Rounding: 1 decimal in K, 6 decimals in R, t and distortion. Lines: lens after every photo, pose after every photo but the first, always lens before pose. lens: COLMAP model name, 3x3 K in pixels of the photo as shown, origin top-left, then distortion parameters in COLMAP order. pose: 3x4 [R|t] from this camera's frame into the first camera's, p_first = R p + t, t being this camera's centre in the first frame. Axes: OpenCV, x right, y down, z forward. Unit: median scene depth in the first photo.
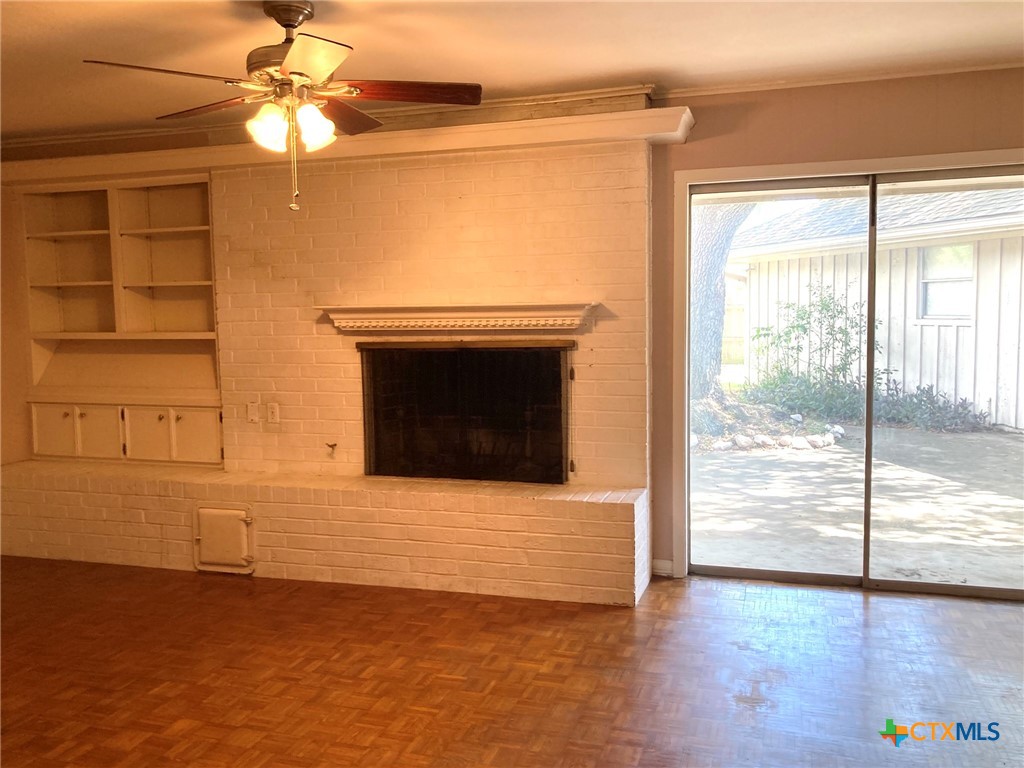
lens RADIAL K [[849.4, 0, 516.8], [0, 849.4, 382.0], [0, 0, 1]] dist [0.010759, -0.002385]
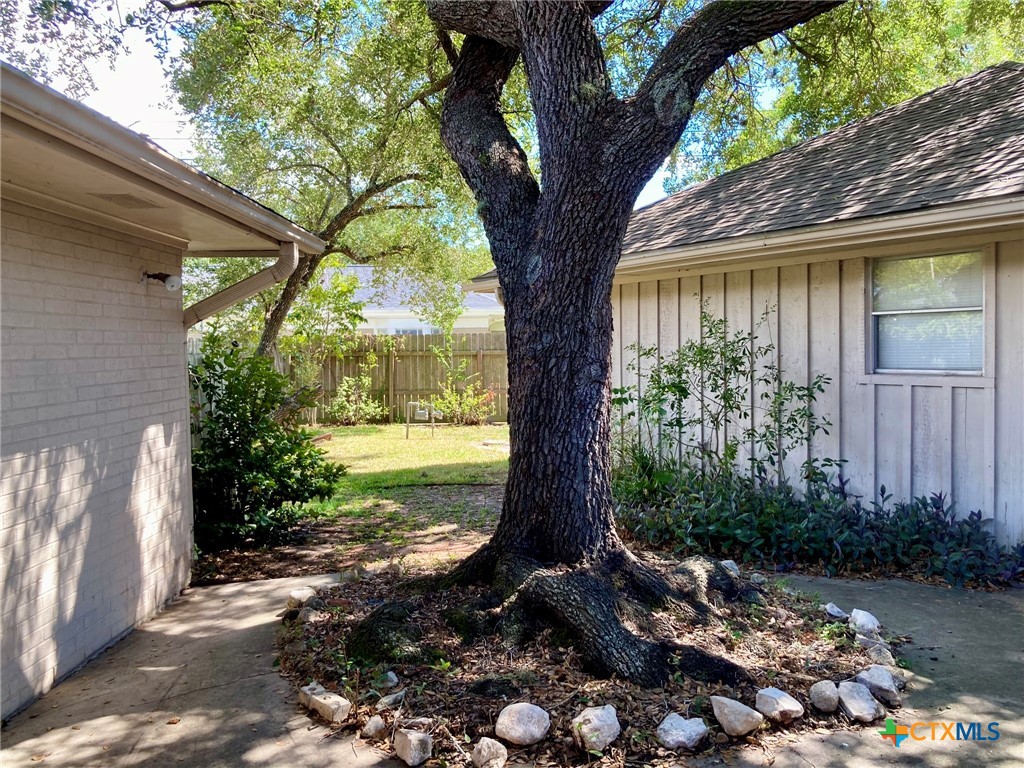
lens RADIAL K [[886.3, 0, 512.0], [0, 886.3, 384.0], [0, 0, 1]] dist [0.004433, 0.000008]
pose [[0.955926, -0.009670, 0.293447, 0.116085], [0.024573, 0.998586, -0.047141, -0.128801], [-0.292576, 0.052274, 0.954812, 1.387088]]
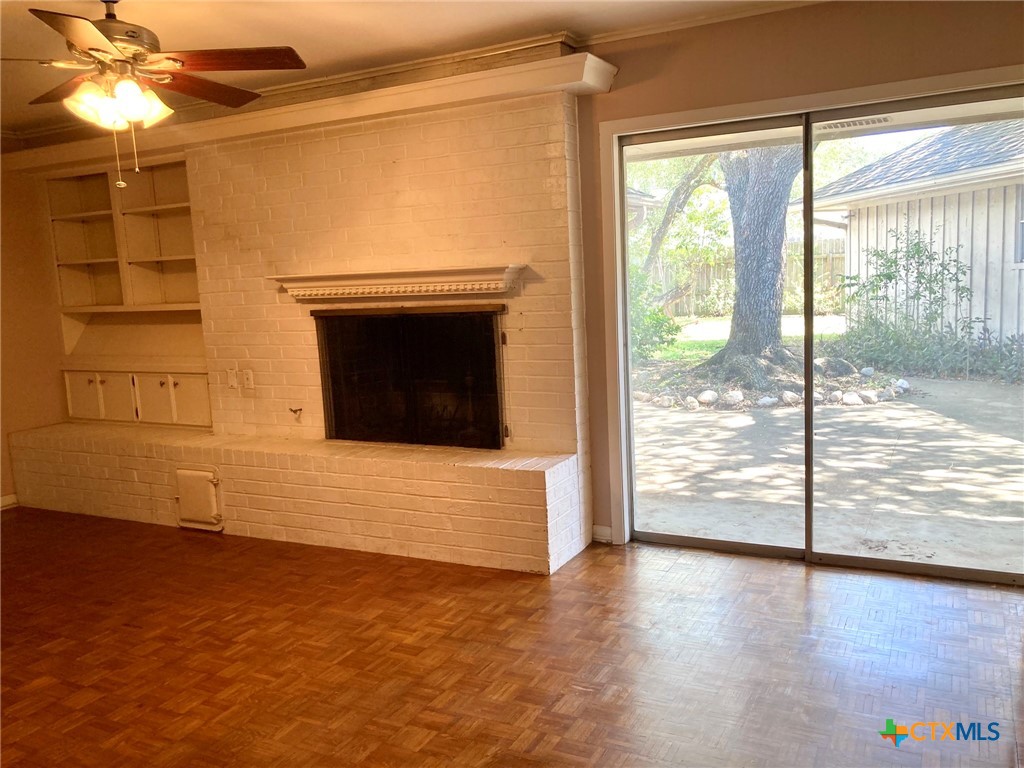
lens RADIAL K [[811.9, 0, 514.4], [0, 811.9, 381.9], [0, 0, 1]] dist [0.010553, 0.001457]
pose [[0.986204, -0.009669, -0.165255, 0.226295], [0.019008, 0.998304, 0.055026, -0.010286], [0.164442, -0.057408, 0.984715, 0.071301]]
